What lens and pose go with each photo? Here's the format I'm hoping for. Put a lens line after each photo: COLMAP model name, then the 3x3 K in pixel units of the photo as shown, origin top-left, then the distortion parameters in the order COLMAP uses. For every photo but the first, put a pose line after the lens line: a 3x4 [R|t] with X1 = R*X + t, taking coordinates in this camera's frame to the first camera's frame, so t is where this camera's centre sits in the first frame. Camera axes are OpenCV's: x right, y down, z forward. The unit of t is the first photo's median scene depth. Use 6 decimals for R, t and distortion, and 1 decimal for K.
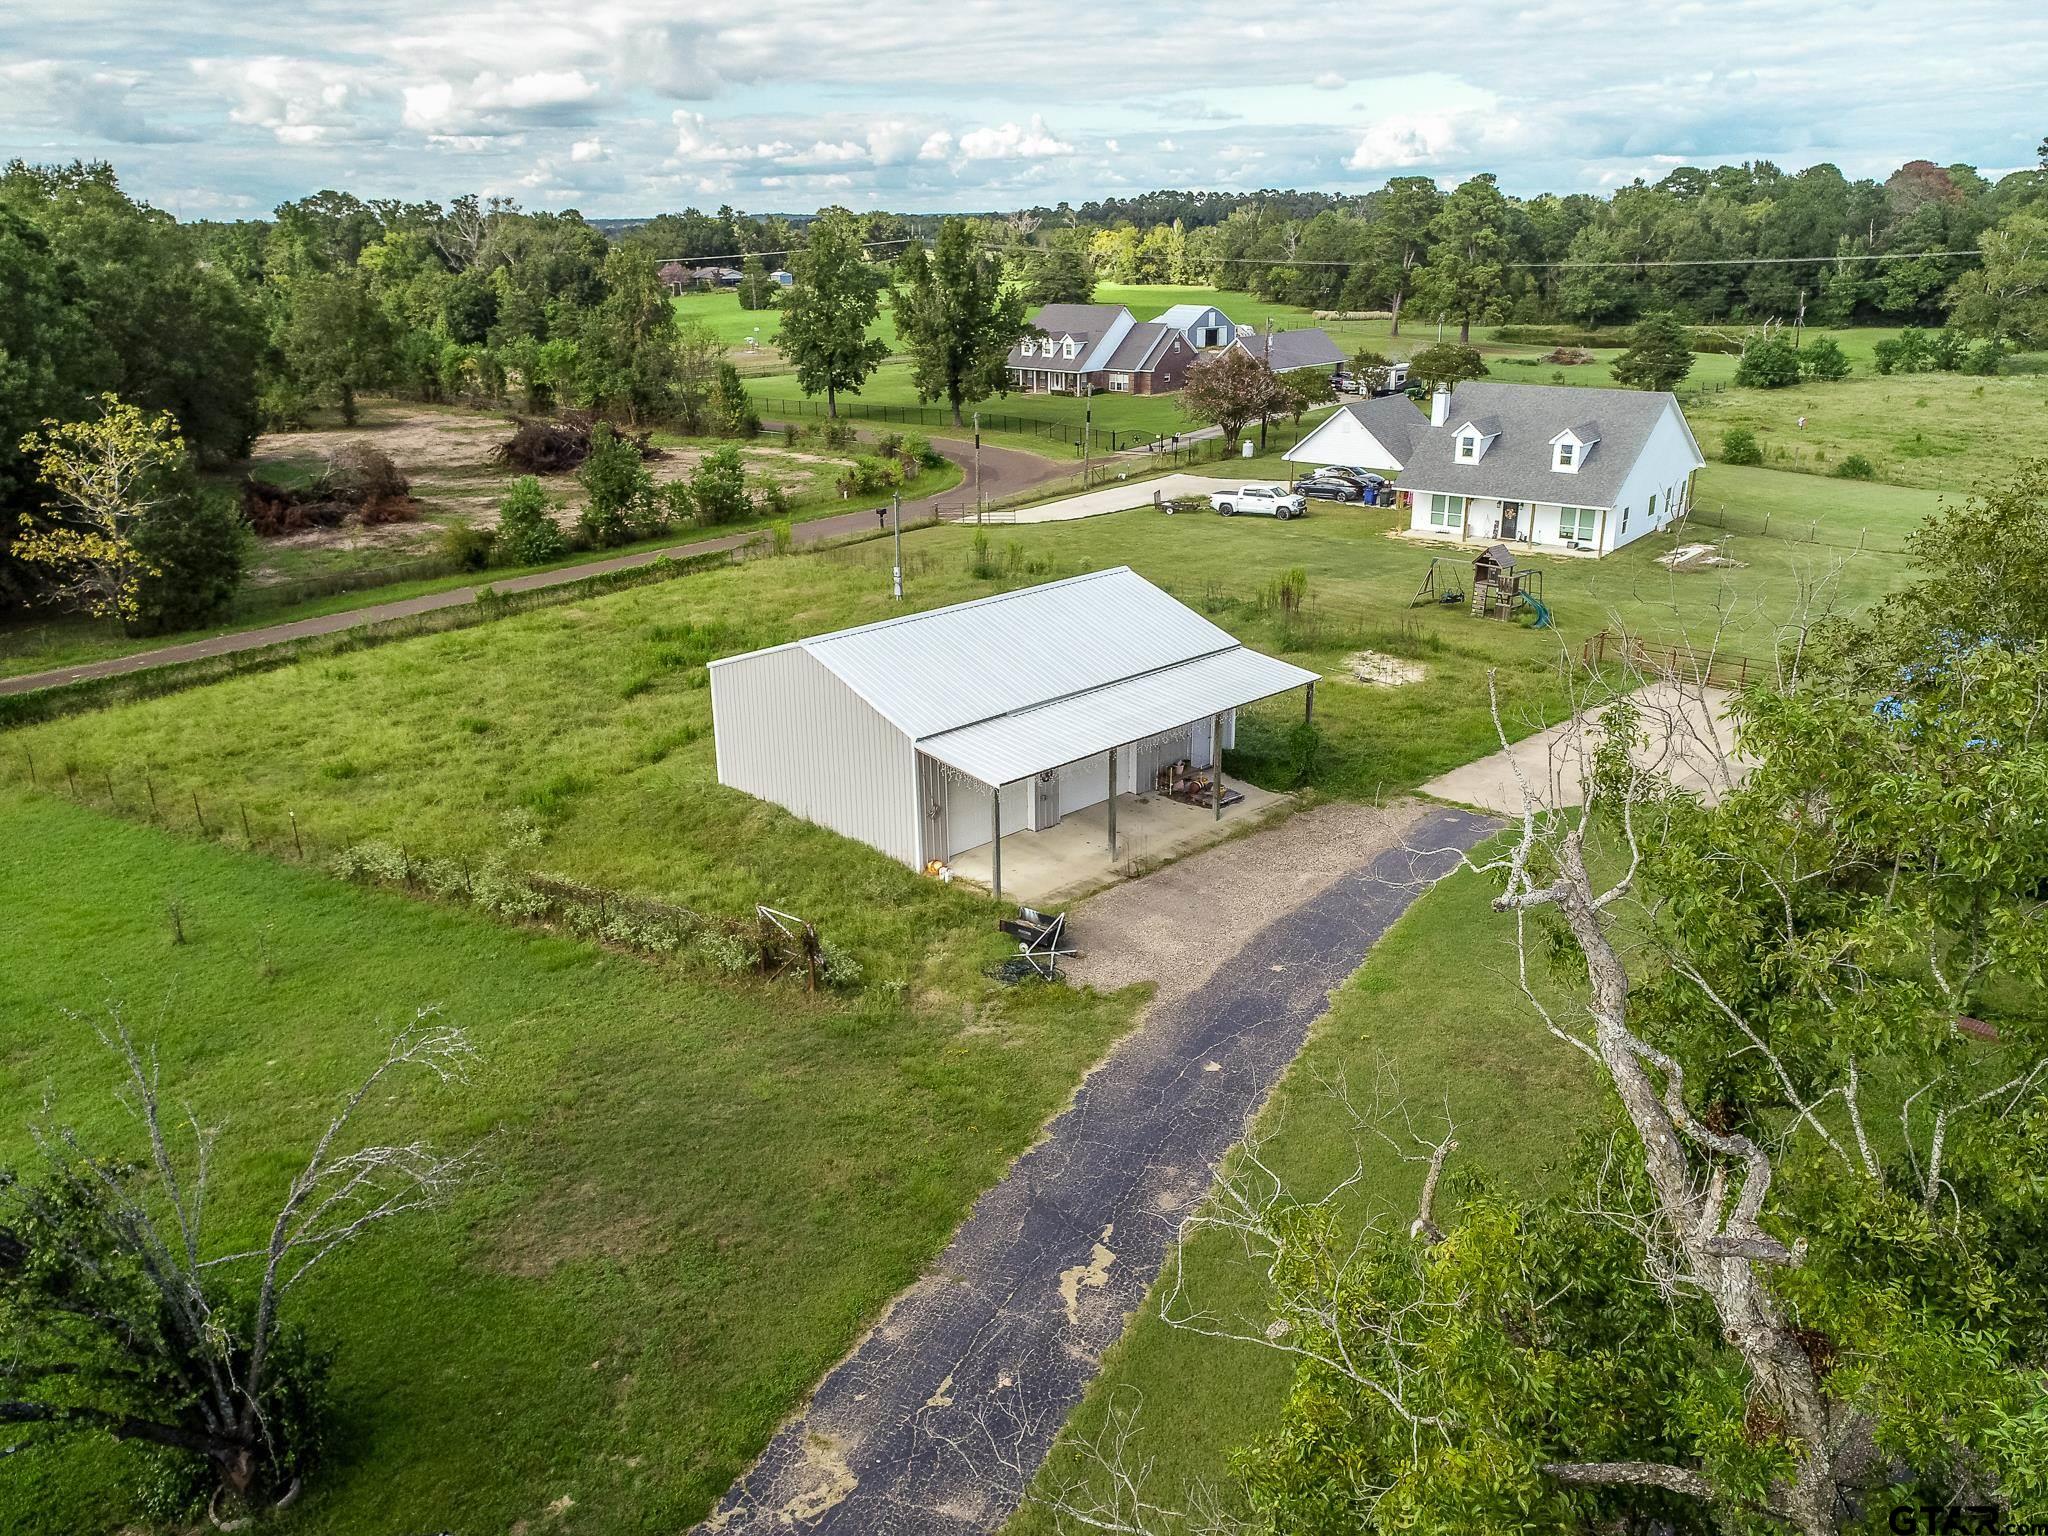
lens RADIAL K [[1573.8, 0, 997.5], [0, 1573.8, 769.9], [0, 0, 1]] dist [-0.007720, 0.007133]
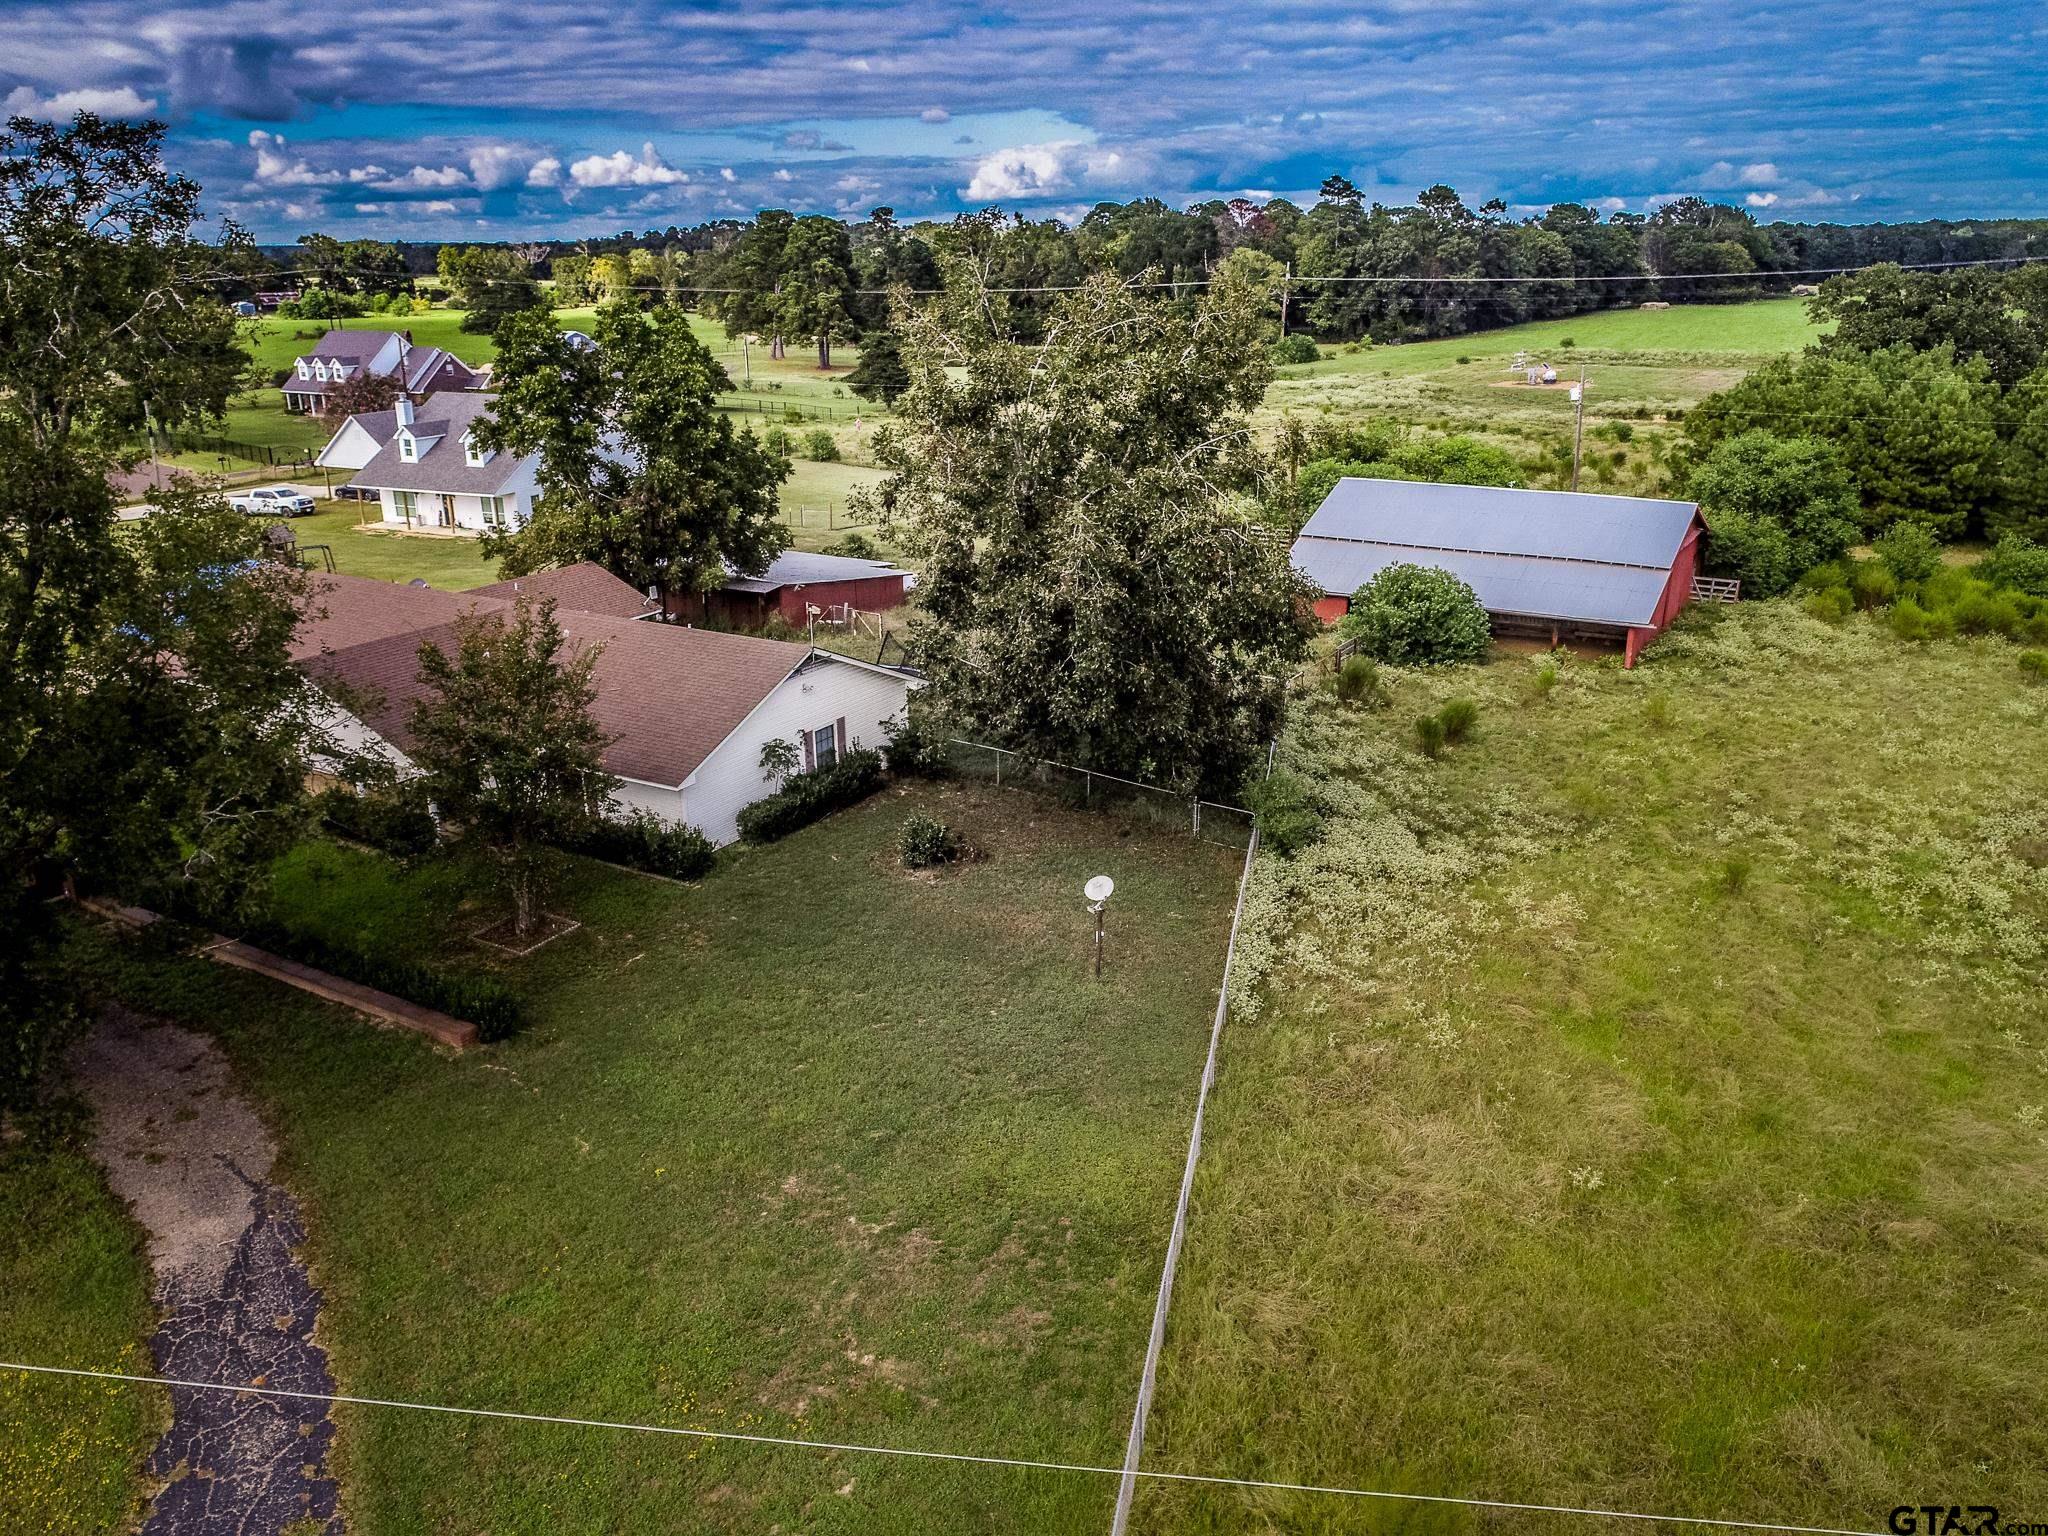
lens RADIAL K [[1573.8, 0, 997.5], [0, 1573.8, 769.9], [0, 0, 1]] dist [-0.007720, 0.007133]
pose [[0.975292, -0.066241, 0.210753, 0.312323], [0.069723, 0.997525, -0.009123, 0.046685], [-0.209627, 0.023592, 0.977497, -0.138127]]
